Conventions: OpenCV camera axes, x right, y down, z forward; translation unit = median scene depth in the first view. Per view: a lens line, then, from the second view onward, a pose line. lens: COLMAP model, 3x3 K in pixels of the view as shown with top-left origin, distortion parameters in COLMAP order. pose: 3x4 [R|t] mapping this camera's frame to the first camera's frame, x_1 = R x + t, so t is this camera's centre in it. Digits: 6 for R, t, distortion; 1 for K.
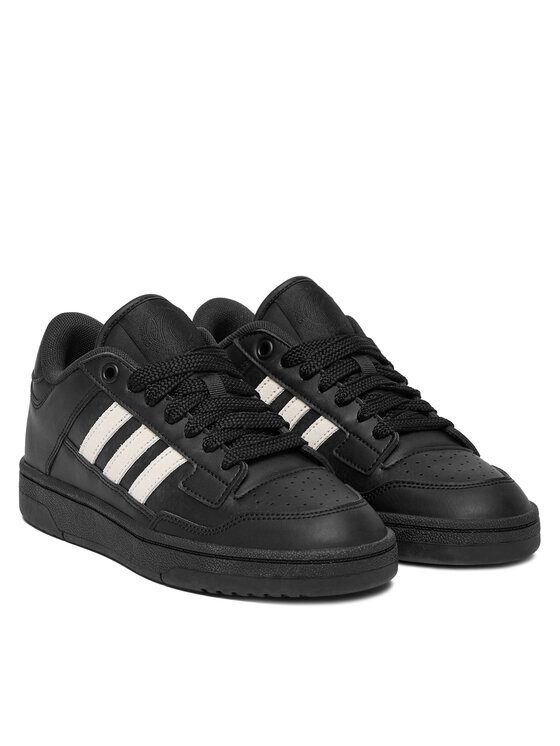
lens RADIAL K [[2197.0, 0, 278.8], [0, 2197.0, 371.4], [0, 0, 1]] dist [0.114880, 0.000000]
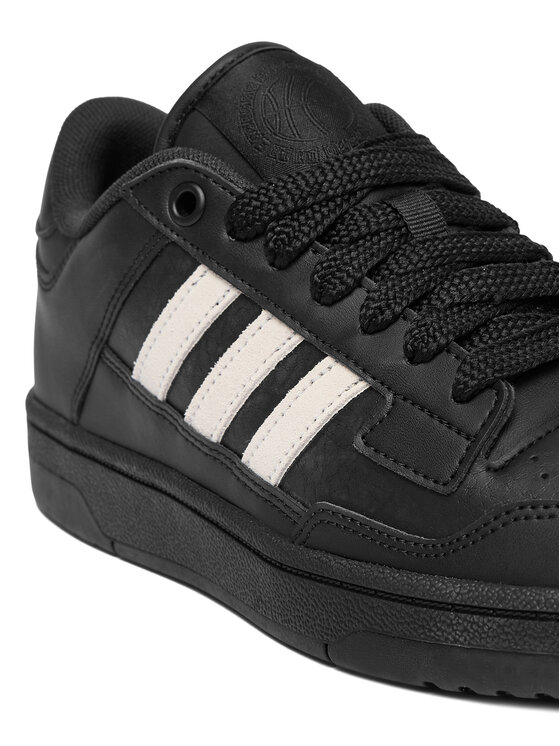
lens RADIAL K [[1543.7, 0, 280.9], [0, 1543.7, 372.5], [0, 0, 1]] dist [-0.007753, 0.000000]
pose [[0.997754, -0.053521, -0.040284, -0.046248], [0.055802, 0.996766, 0.057817, 0.018736], [0.037059, -0.059935, 0.997514, 0.679478]]
